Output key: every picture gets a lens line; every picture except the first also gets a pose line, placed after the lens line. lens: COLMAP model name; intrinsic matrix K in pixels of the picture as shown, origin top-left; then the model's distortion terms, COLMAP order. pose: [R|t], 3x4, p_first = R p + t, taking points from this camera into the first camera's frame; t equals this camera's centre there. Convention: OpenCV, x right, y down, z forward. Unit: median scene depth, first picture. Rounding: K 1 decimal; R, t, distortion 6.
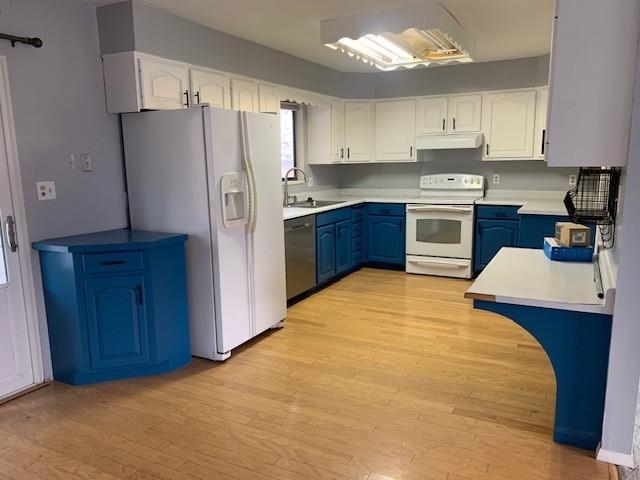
lens RADIAL K [[481.7, 0, 322.0], [0, 481.7, 242.5], [0, 0, 1]] dist [0.004922, -0.003800]
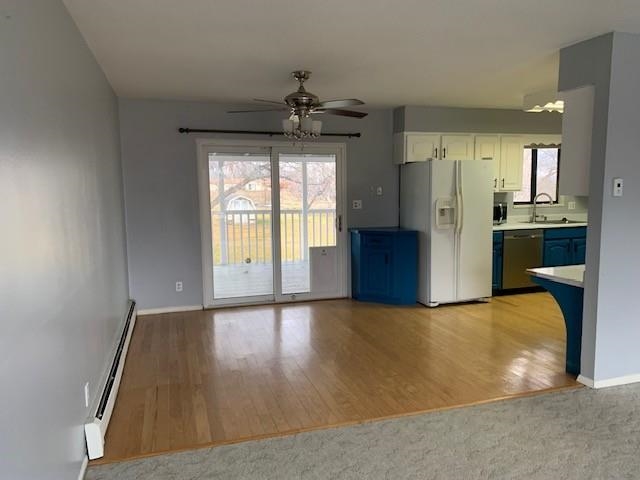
lens RADIAL K [[481.7, 0, 322.0], [0, 481.7, 242.5], [0, 0, 1]] dist [0.004922, -0.003800]
pose [[0.698460, 0.079812, -0.711185, 0.712380], [-0.113334, 0.993557, 0.000195, 0.063420], [0.706618, 0.080465, 0.703005, -0.482519]]
